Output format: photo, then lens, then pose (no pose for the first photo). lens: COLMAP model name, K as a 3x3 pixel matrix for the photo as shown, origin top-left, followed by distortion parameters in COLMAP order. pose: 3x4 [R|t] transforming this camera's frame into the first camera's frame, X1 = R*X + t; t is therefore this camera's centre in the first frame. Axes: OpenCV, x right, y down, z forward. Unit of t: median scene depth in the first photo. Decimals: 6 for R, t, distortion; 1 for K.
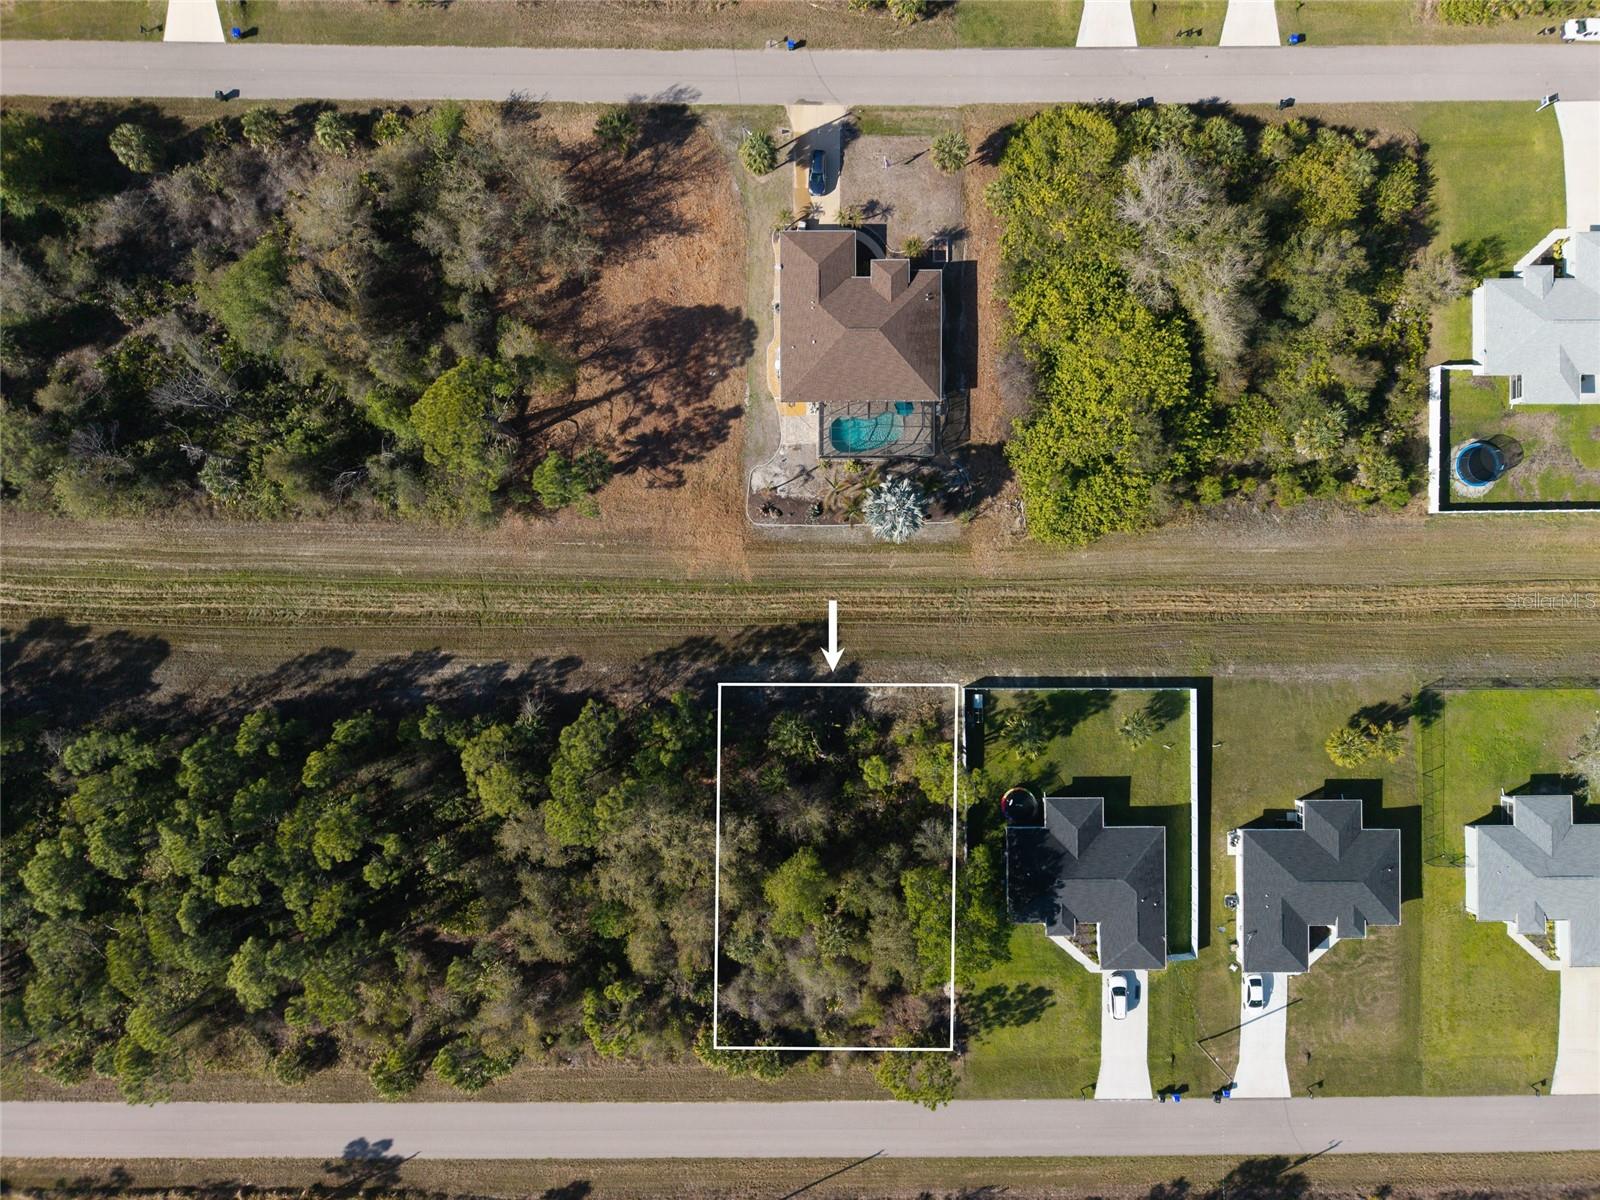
lens RADIAL K [[1119.8, 0, 759.2], [0, 1119.8, 599.2], [0, 0, 1]] dist [0.063652, -0.075948]
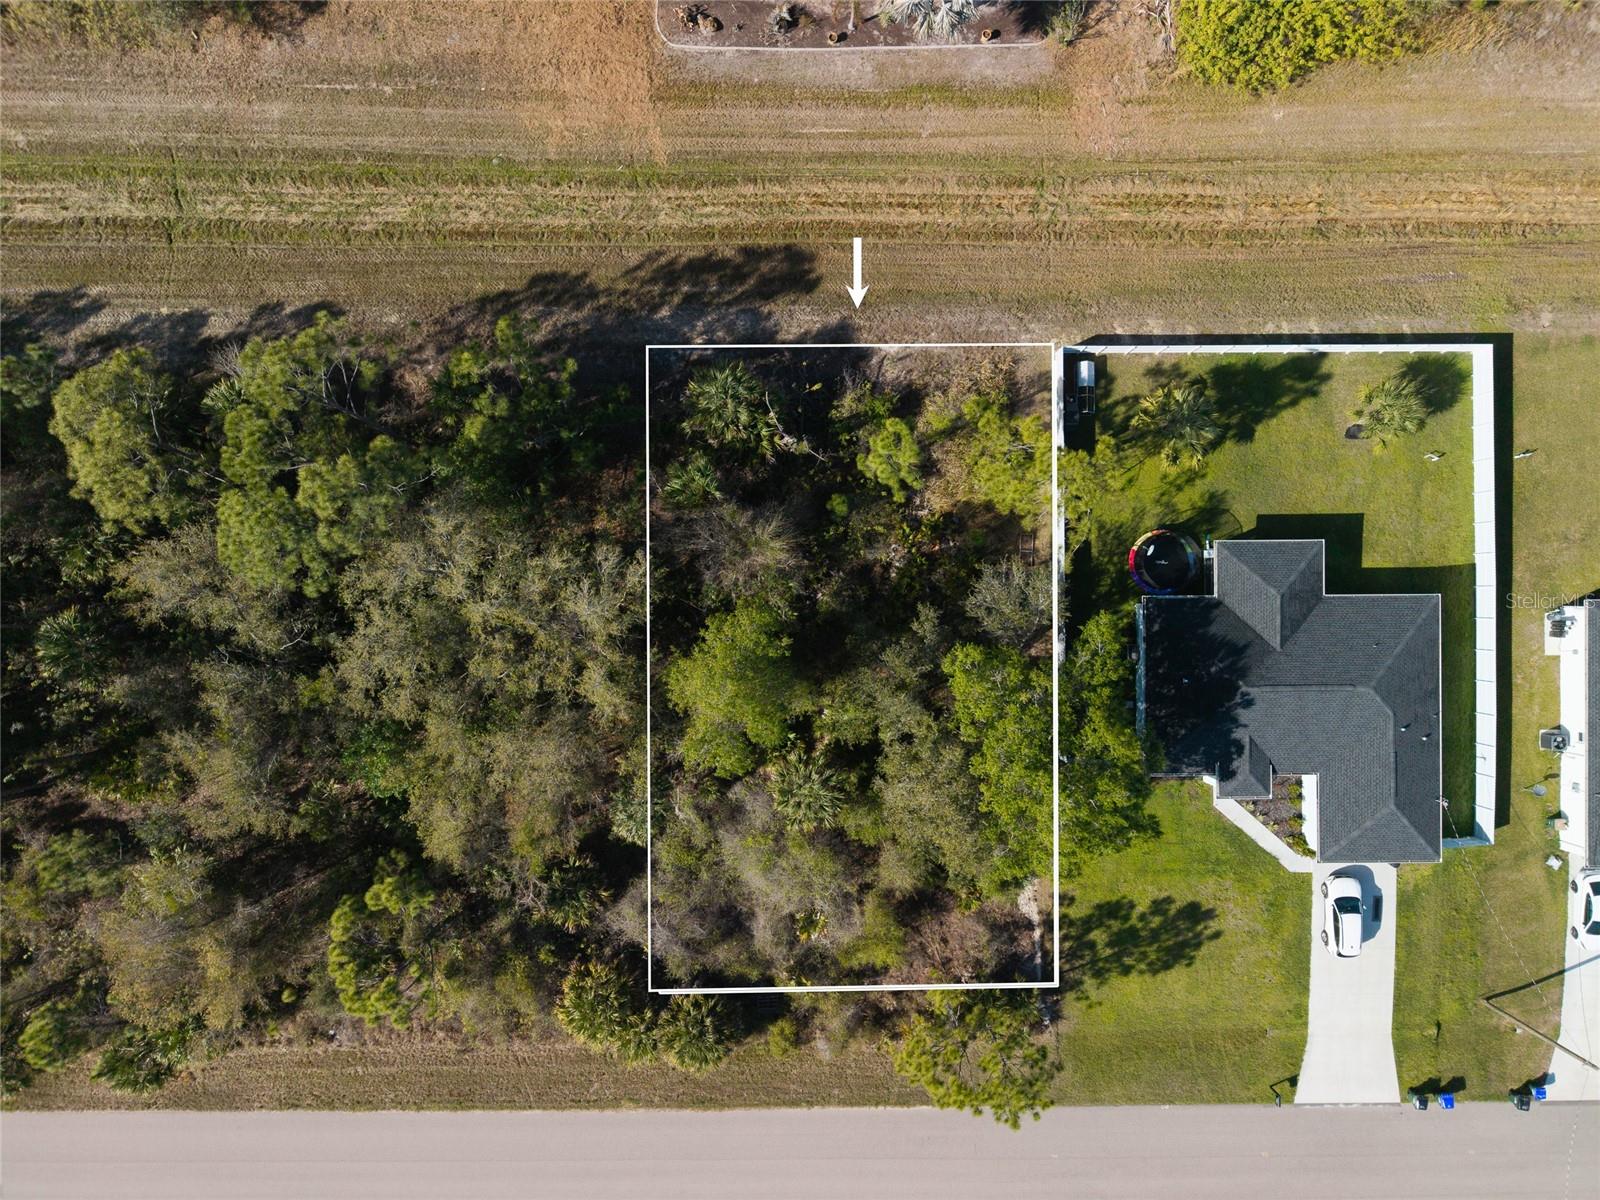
lens RADIAL K [[1069.7, 0, 800.0], [0, 1069.7, 600.0], [0, 0, 1]] dist [0.007460, -0.003529]
pose [[0.999997, -0.000386, -0.002326, 0.059034], [0.000393, 0.999995, 0.003078, 0.197134], [0.002325, -0.003079, 0.999993, 0.484367]]
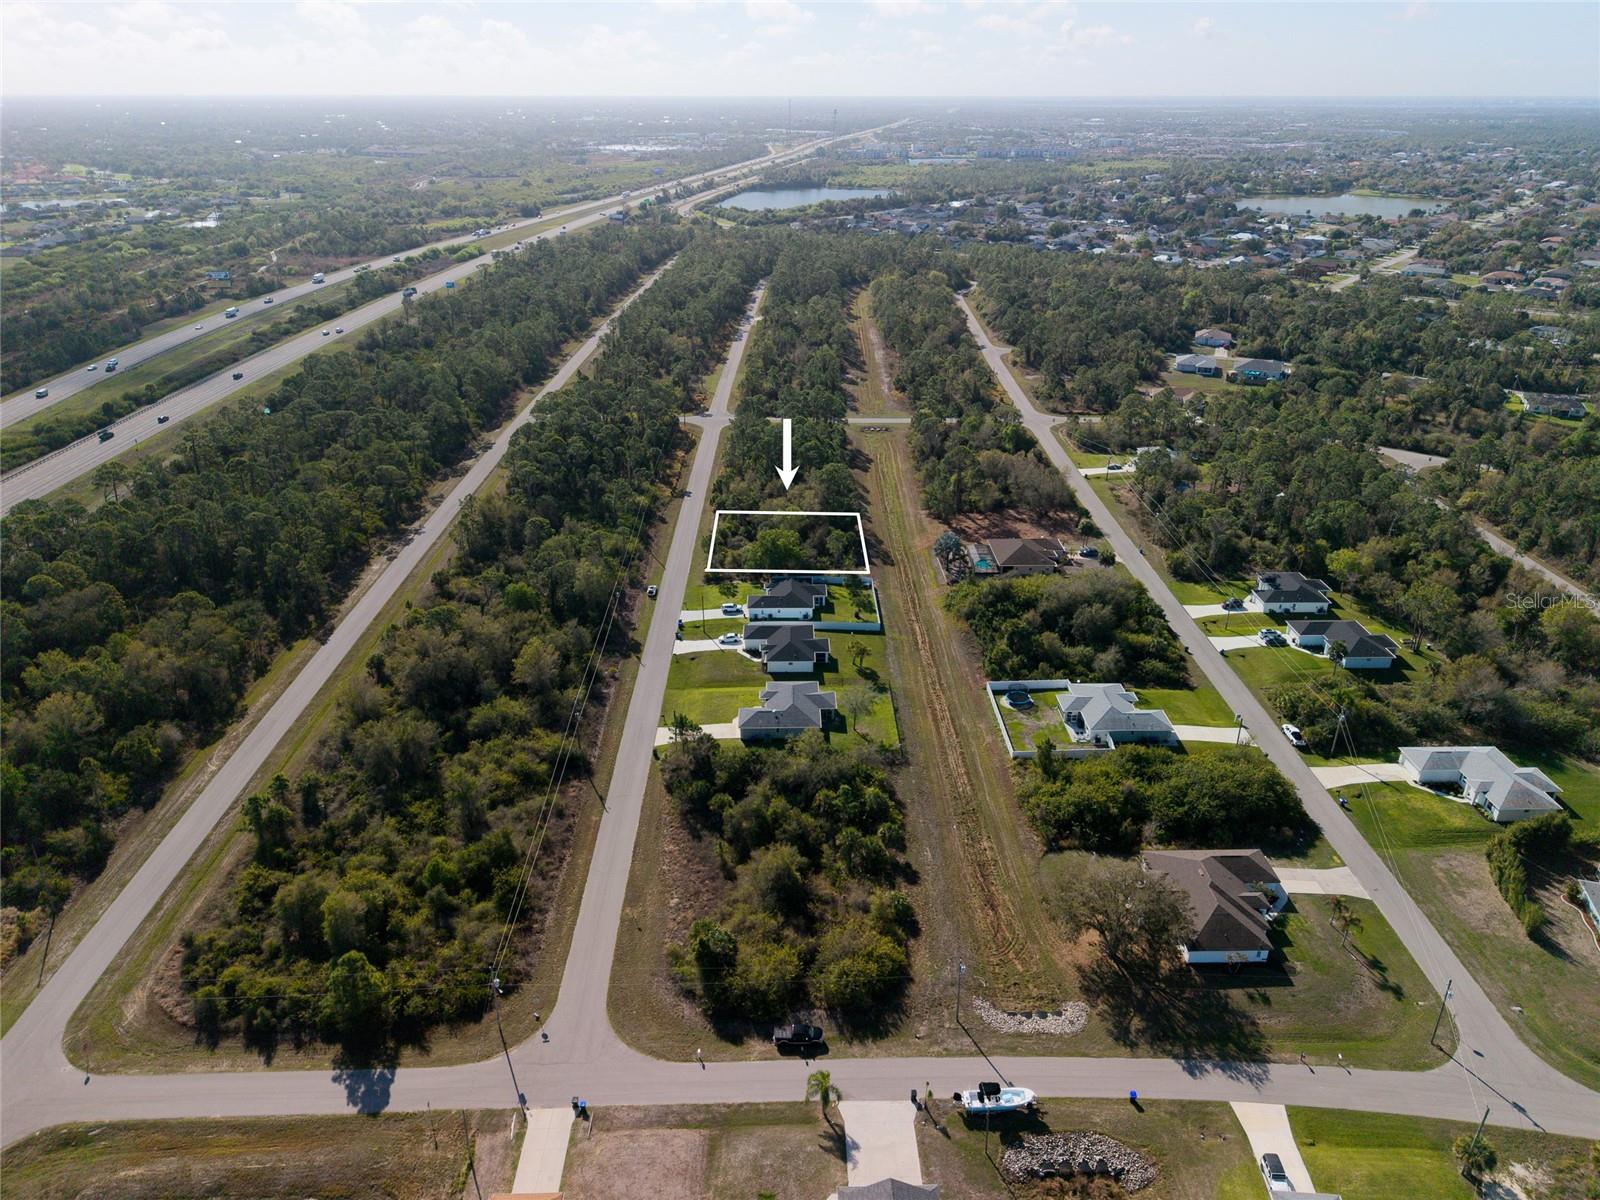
lens RADIAL K [[1069.7, 0, 800.0], [0, 1069.7, 600.0], [0, 0, 1]] dist [0.007460, -0.003529]
pose [[0.009143, 0.422057, -0.906523, 2.091656], [-0.999886, 0.014769, -0.003208, 0.226714], [0.012035, 0.906449, 0.422144, 0.149534]]
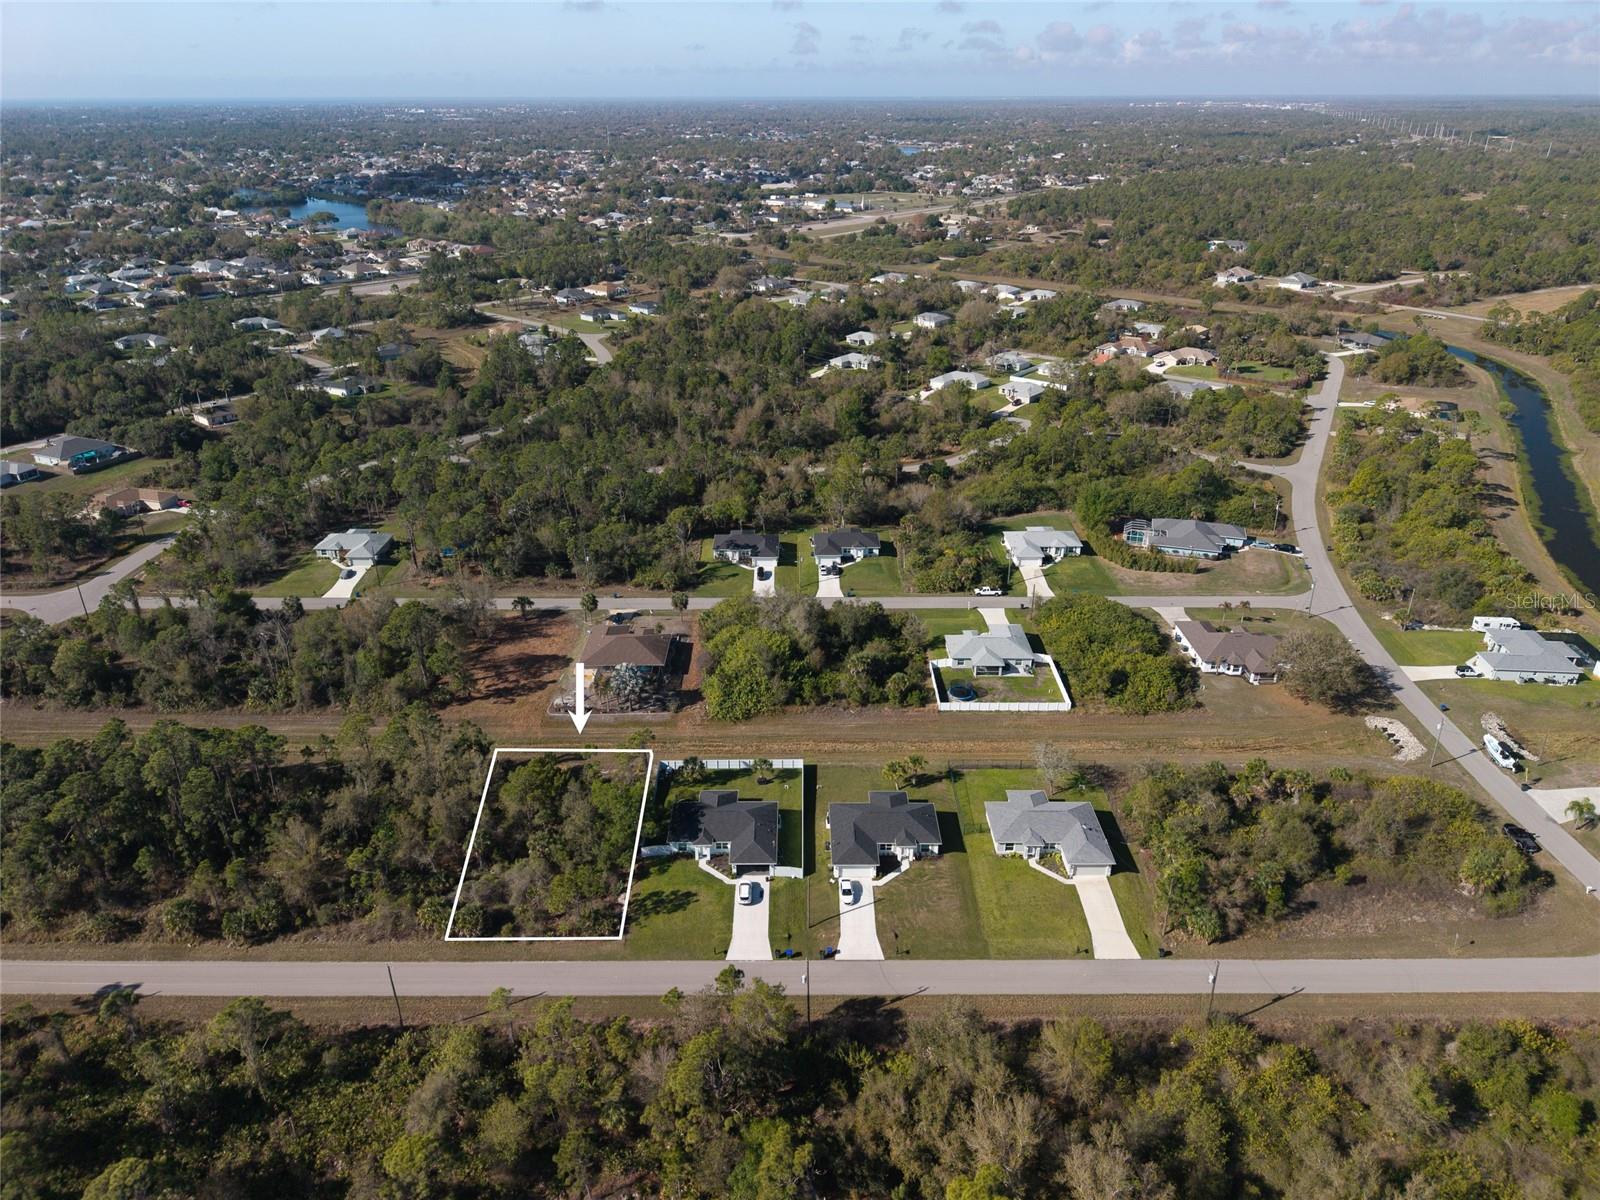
lens RADIAL K [[1069.7, 0, 800.0], [0, 1069.7, 600.0], [0, 0, 1]] dist [0.007460, -0.003529]
pose [[0.999983, -0.005198, -0.002796, 0.383528], [-0.000219, 0.440758, -0.897626, 1.324254], [0.005898, 0.897611, 0.440749, 0.129838]]
